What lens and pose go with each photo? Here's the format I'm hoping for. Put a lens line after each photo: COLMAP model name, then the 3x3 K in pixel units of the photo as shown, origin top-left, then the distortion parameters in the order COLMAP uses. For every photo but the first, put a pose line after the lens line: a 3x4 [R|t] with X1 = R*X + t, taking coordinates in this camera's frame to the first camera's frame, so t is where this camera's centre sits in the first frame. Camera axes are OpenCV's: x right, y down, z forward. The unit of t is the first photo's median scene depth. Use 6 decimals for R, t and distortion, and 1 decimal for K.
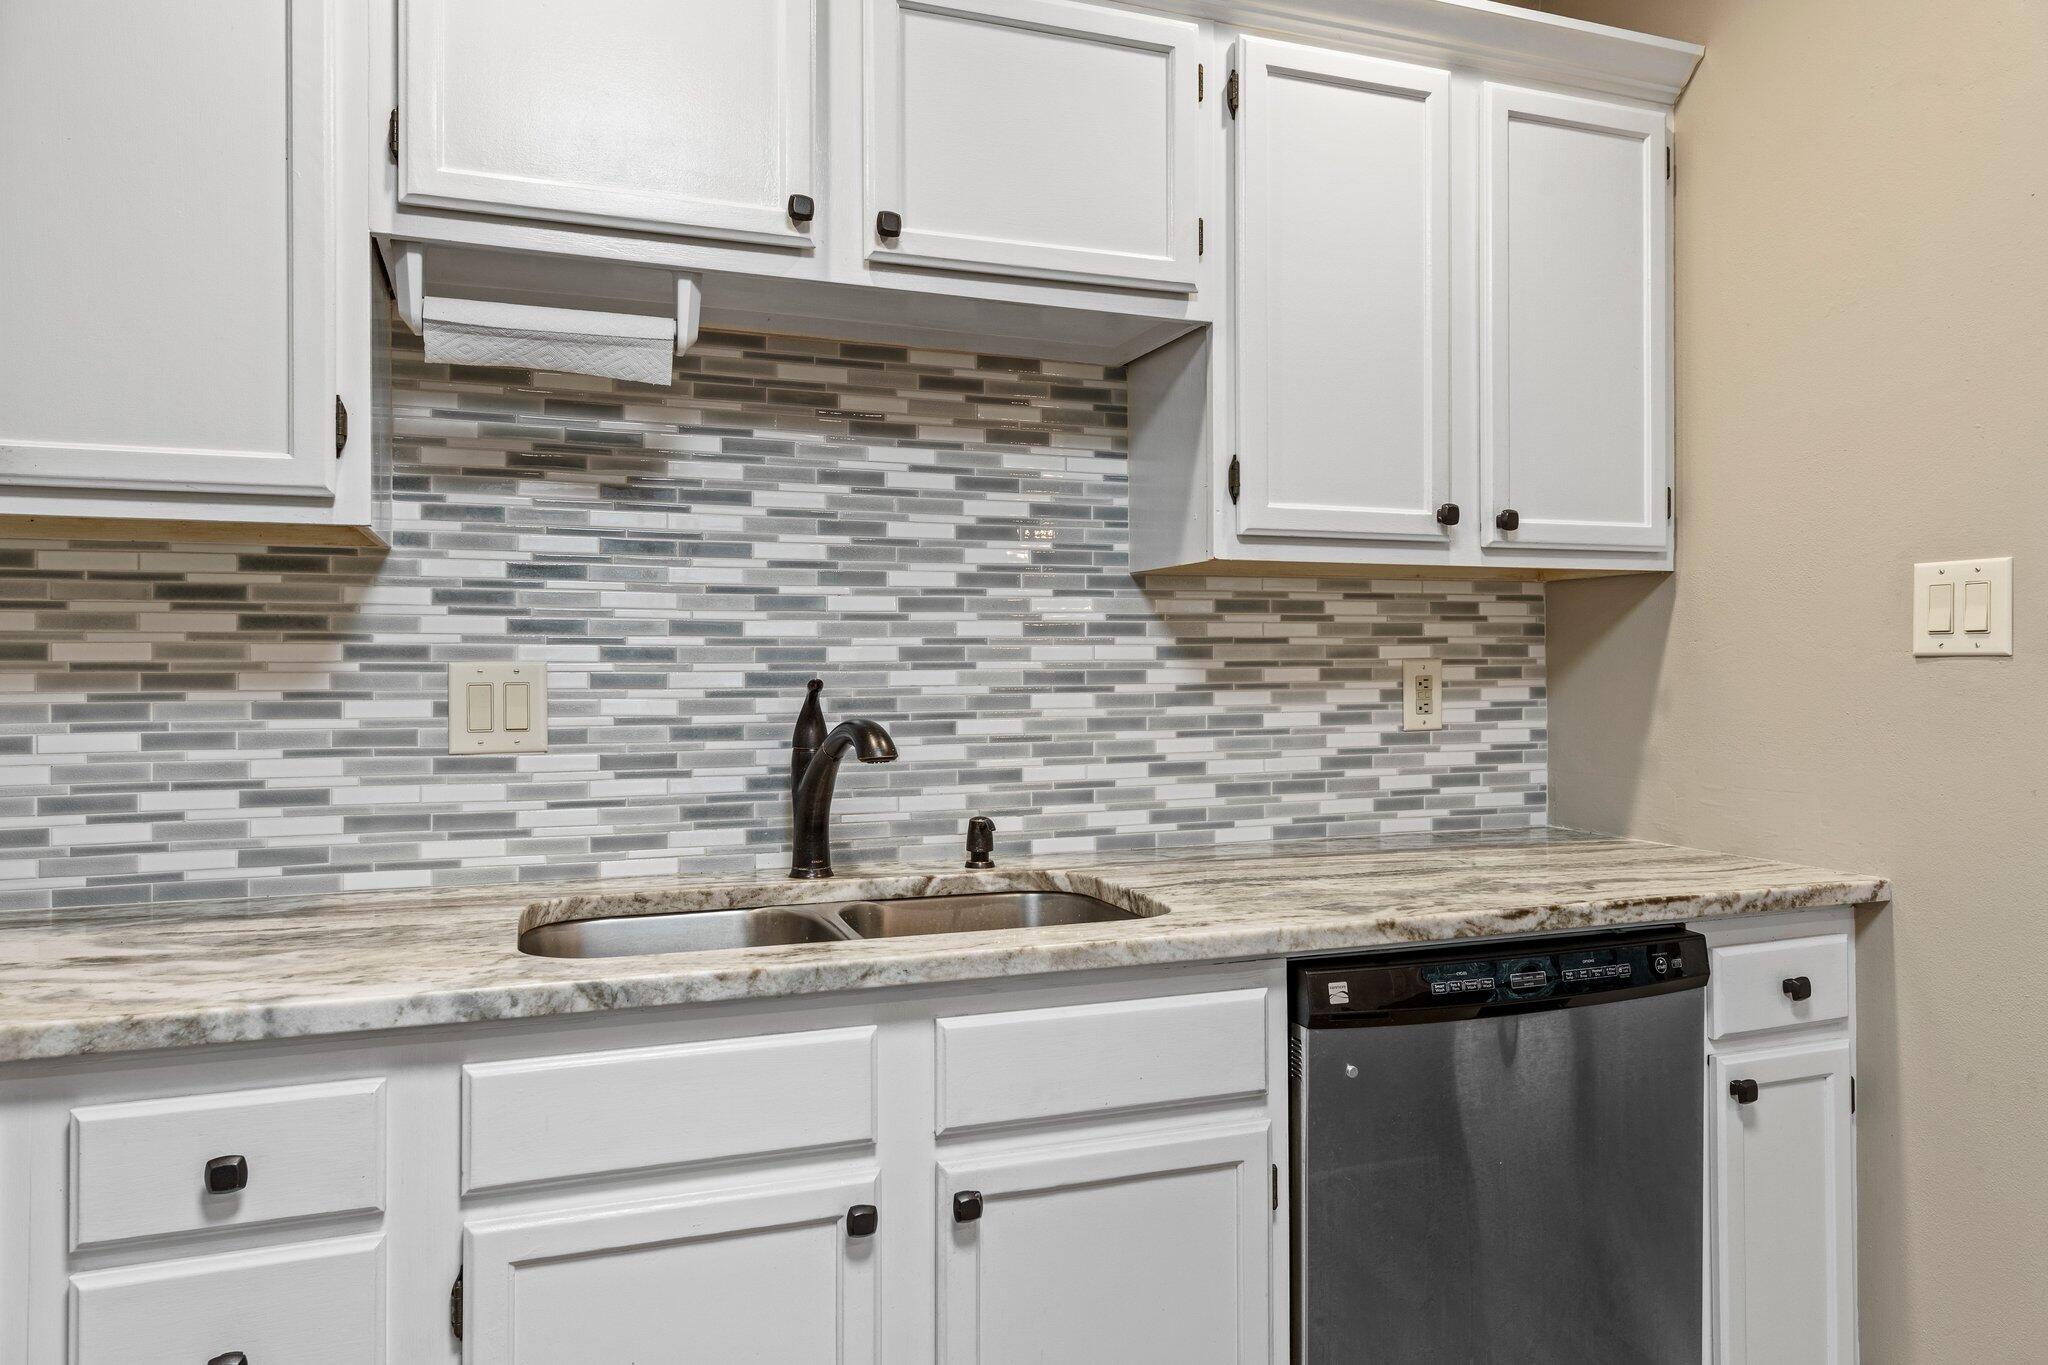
lens RADIAL K [[1414.5, 0, 1024.0], [0, 1414.5, 678.8], [0, 0, 1]] dist [-0.000422, -0.000072]
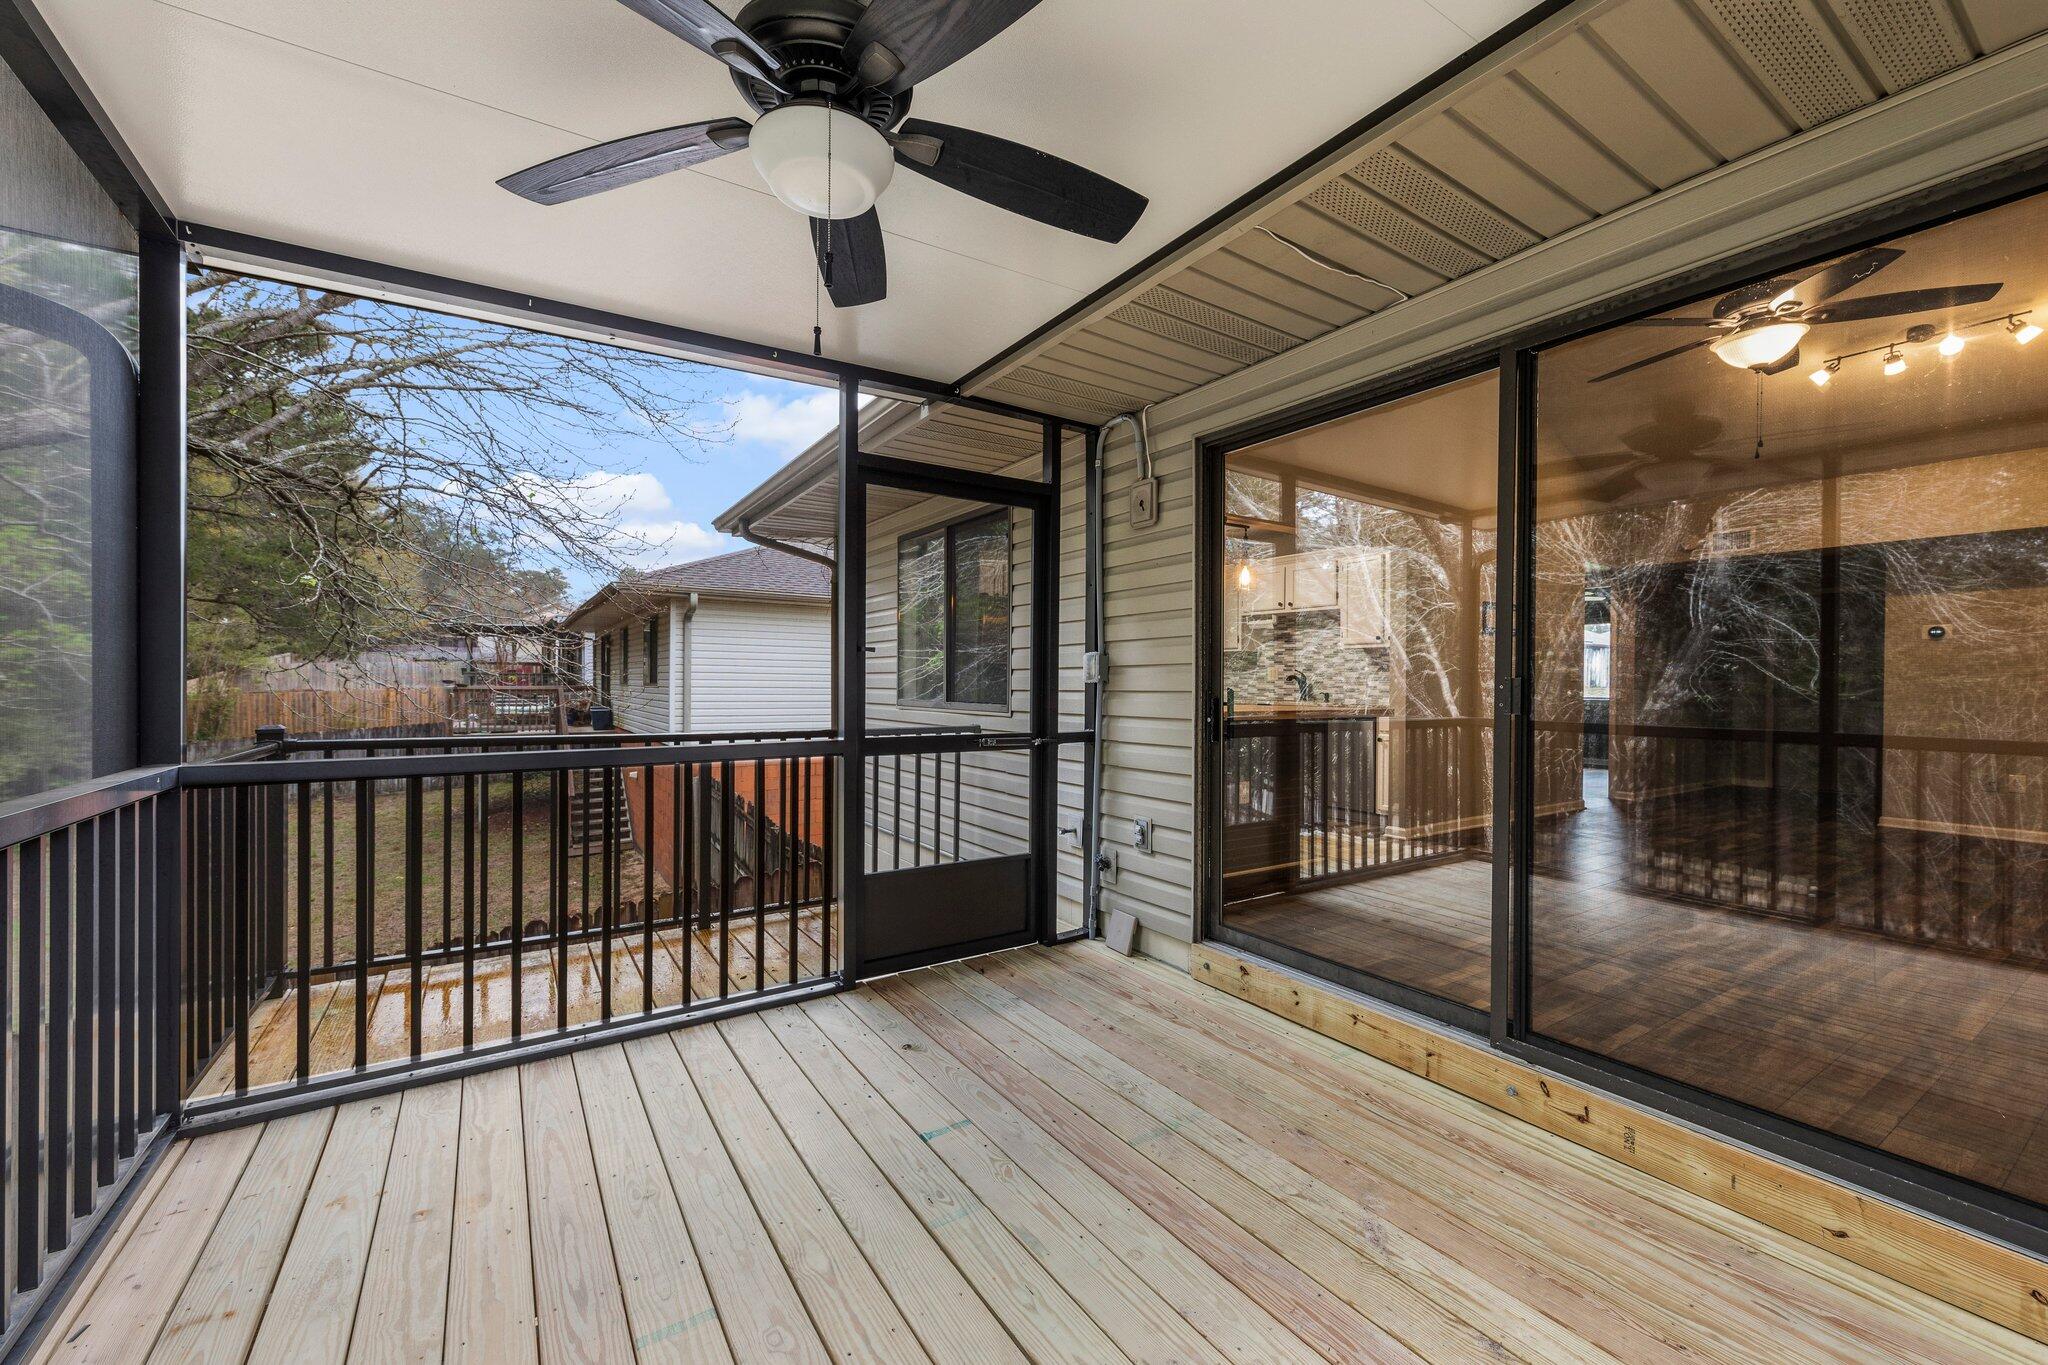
lens RADIAL K [[813.6, 0, 1024.1], [0, 813.6, 680.1], [0, 0, 1]] dist [-0.000424, -0.000122]
pose [[0.208471, 0.007829, -0.977997, 3.014362], [-0.006452, 0.999957, 0.006630, 0.029775], [0.978007, 0.004927, 0.208513, -0.940007]]
